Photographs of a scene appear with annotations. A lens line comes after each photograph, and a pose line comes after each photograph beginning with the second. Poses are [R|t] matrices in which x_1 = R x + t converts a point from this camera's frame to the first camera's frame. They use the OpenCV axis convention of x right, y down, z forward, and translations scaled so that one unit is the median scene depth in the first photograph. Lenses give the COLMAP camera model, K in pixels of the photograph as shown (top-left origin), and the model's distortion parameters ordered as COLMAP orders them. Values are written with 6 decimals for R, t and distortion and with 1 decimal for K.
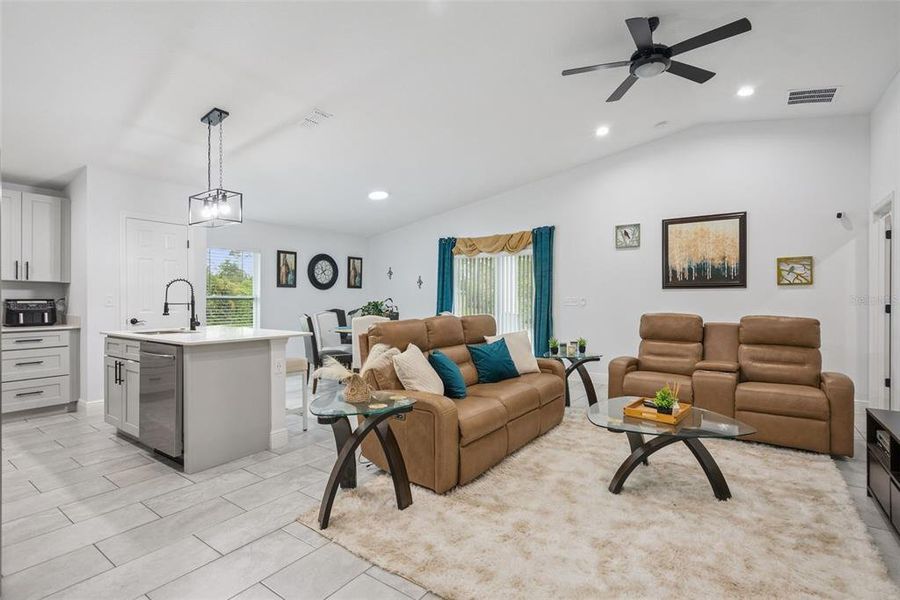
lens RADIAL K [[427.6, 0, 446.8], [0, 427.6, 298.5], [0, 0, 1]] dist [0.000262, 0.003072]
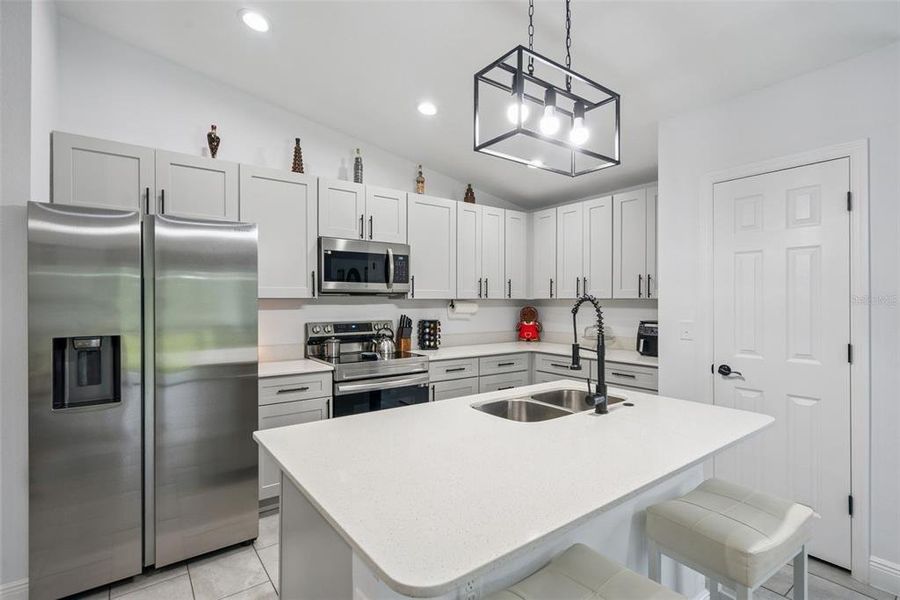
lens RADIAL K [[427.6, 0, 450.4], [0, 427.6, 301.1], [0, 0, 1]] dist [0.000262, 0.003072]
pose [[-0.297919, -0.009417, -0.954545, -0.072817], [-0.011427, 0.999915, -0.006298, -0.016879], [0.954523, 0.009031, -0.298001, 0.540013]]
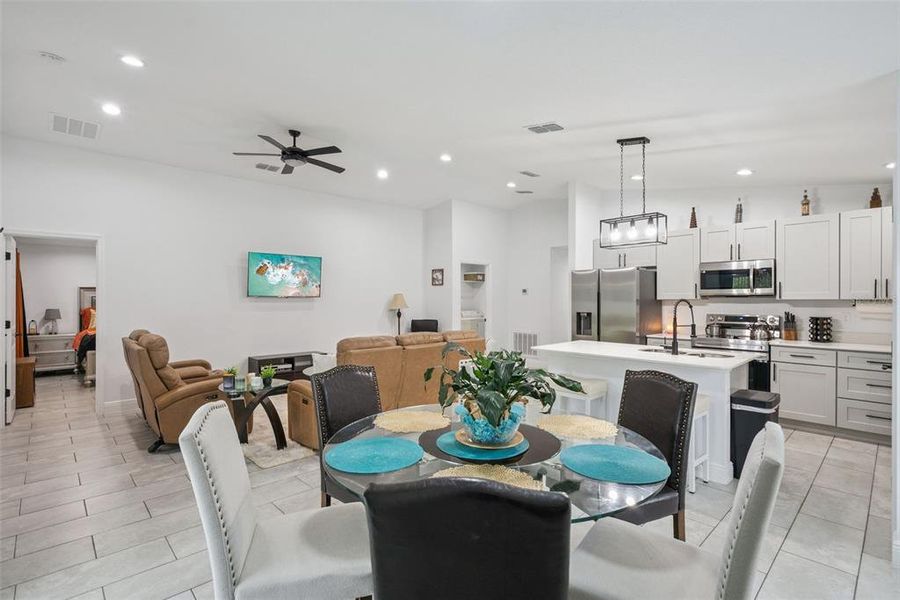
lens RADIAL K [[427.6, 0, 448.3], [0, 427.6, 300.9], [0, 0, 1]] dist [0.000262, 0.003072]
pose [[-0.983300, -0.011490, 0.181627, -0.154015], [-0.009210, 0.999868, 0.013389, -0.024174], [-0.181757, 0.011493, -0.983276, 1.092084]]
